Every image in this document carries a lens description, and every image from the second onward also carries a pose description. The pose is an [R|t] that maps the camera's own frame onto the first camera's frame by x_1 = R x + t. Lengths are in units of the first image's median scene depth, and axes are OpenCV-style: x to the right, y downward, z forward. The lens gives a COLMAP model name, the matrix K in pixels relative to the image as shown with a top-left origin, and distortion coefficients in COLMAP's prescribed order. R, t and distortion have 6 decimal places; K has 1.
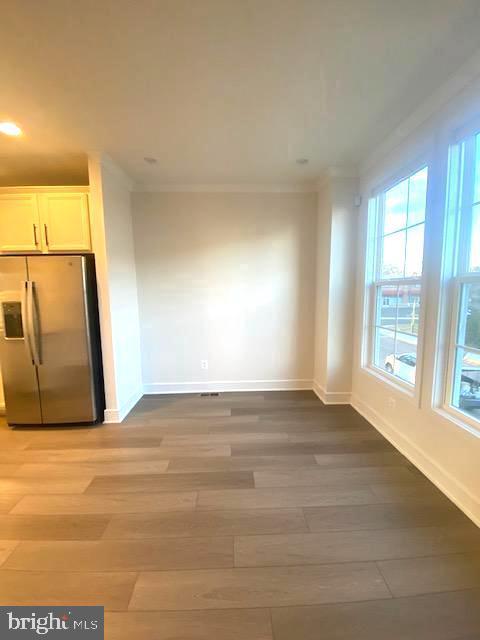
lens RADIAL K [[259.8, 0, 238.3], [0, 259.8, 317.4], [0, 0, 1]] dist [0.029883, -0.023731]
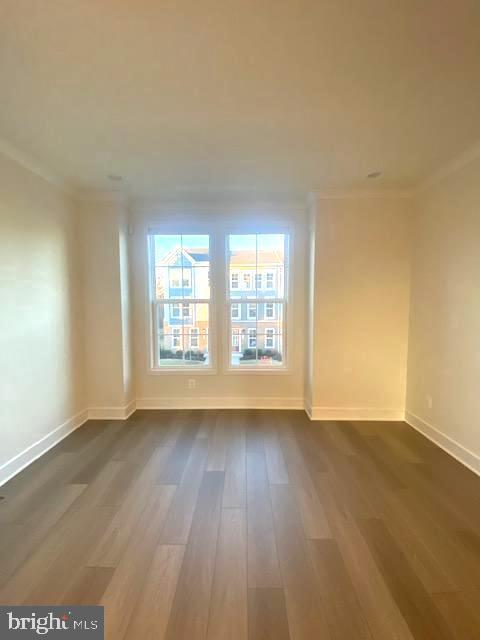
lens RADIAL K [[259.8, 0, 238.3], [0, 259.8, 317.4], [0, 0, 1]] dist [0.029883, -0.023731]
pose [[0.045953, -0.040754, 0.998112, -0.736537], [0.116885, 0.992523, 0.035145, -0.053343], [-0.992082, 0.115049, 0.050373, 0.535733]]
